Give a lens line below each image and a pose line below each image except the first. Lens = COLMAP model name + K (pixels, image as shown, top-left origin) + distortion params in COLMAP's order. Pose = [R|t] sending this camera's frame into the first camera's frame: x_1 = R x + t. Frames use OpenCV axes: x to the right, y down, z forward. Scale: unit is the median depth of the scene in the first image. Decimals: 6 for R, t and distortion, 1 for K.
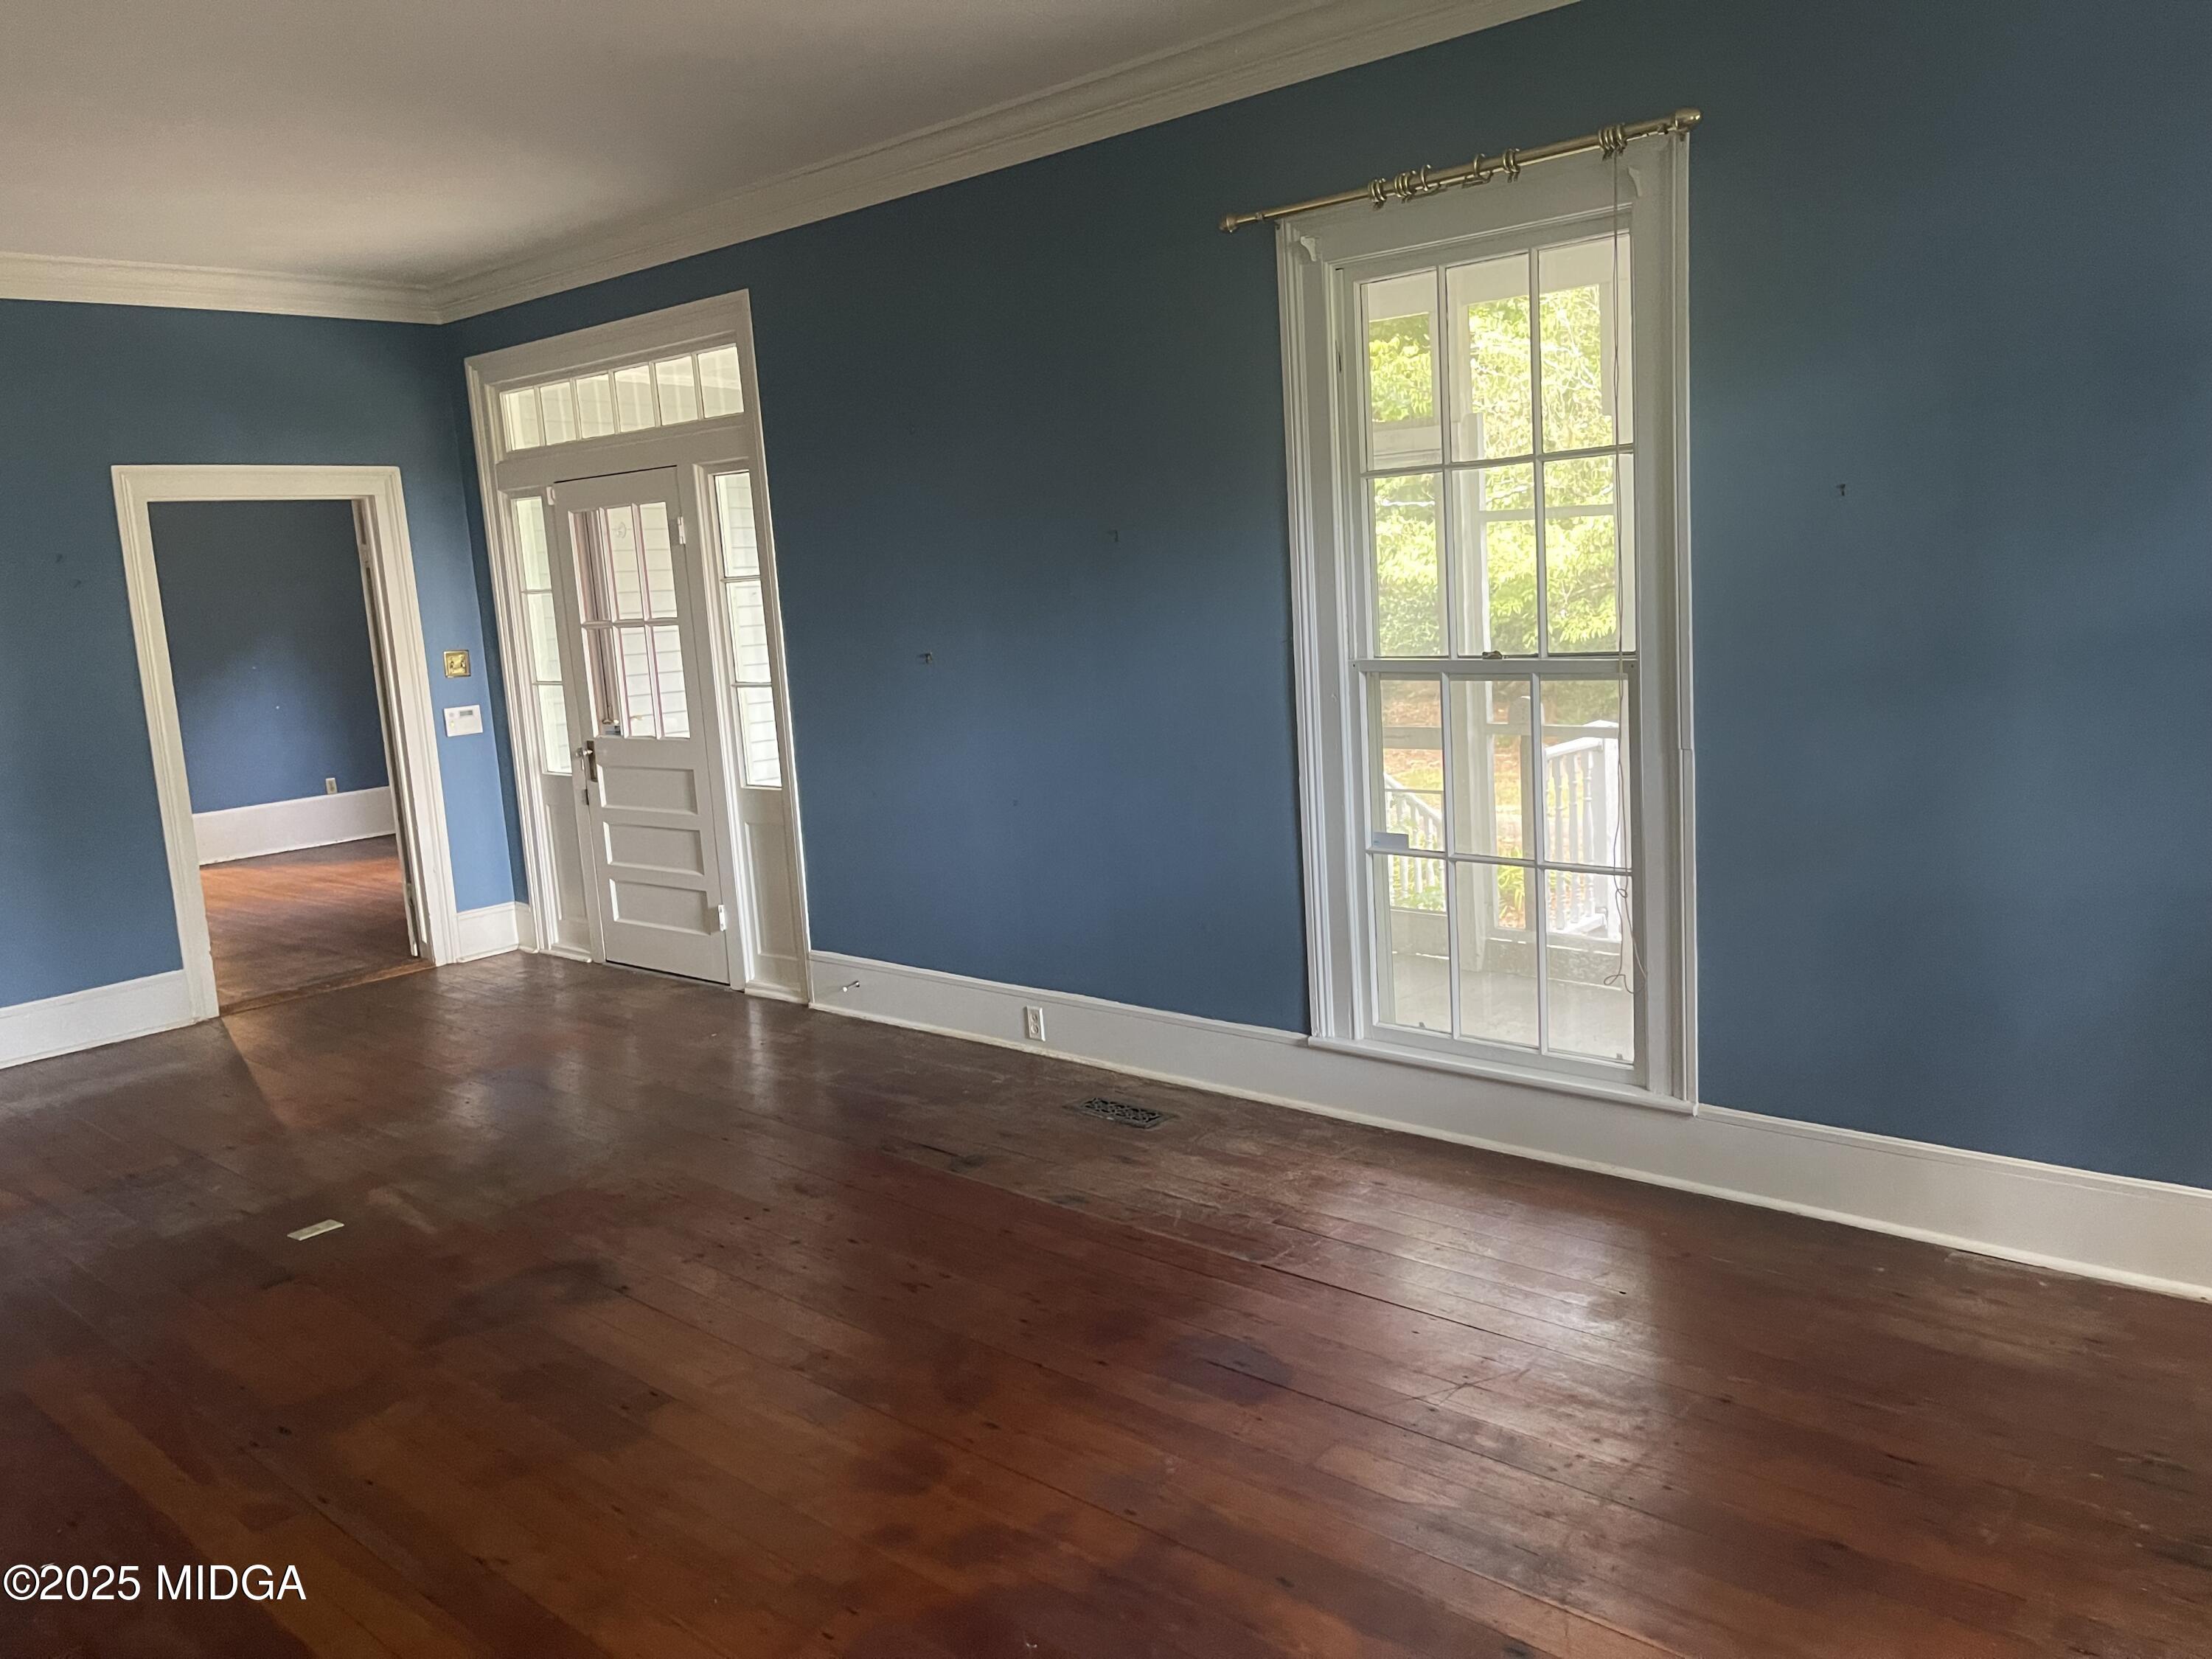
lens RADIAL K [[1671.6, 0, 1105.9], [0, 1671.6, 812.3], [0, 0, 1]] dist [0.059105, -0.080030]
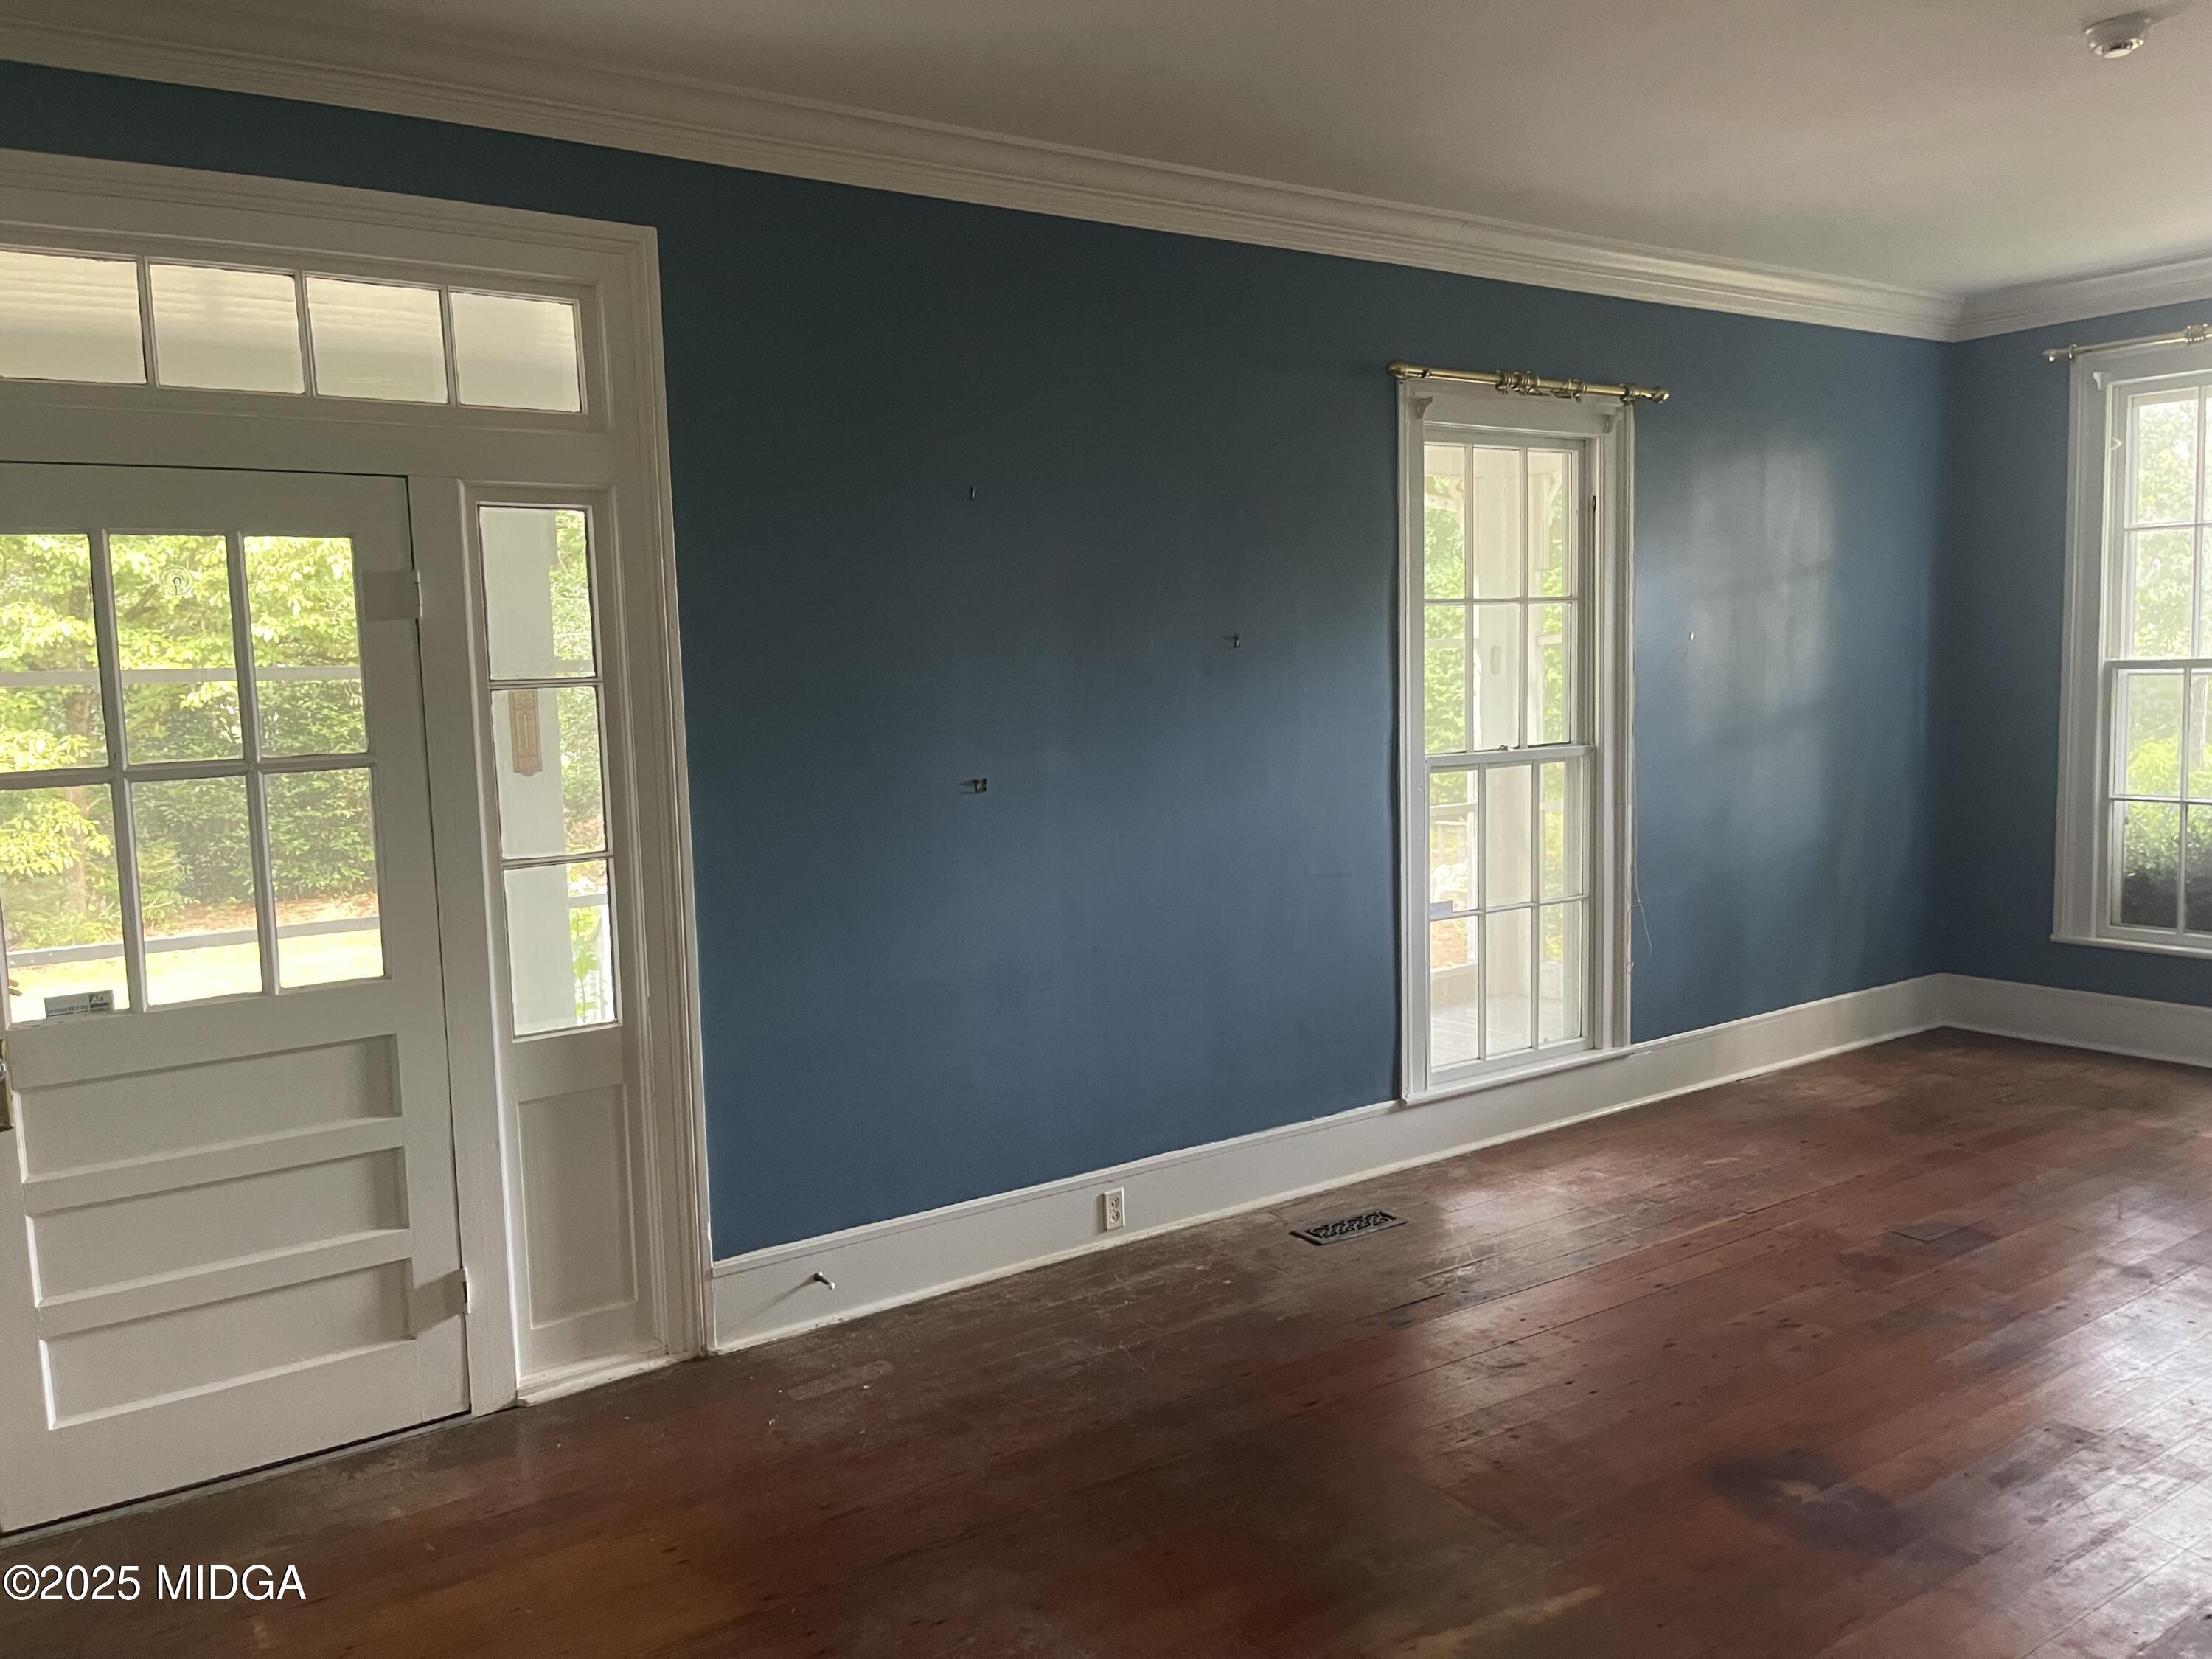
lens RADIAL K [[1671.6, 0, 1127.2], [0, 1671.6, 829.6], [0, 0, 1]] dist [0.059105, -0.080030]
pose [[0.238262, -0.044561, 0.970178, -0.842563], [0.160041, 0.987092, 0.006034, -0.066202], [-0.957924, 0.153831, 0.242318, 0.751190]]
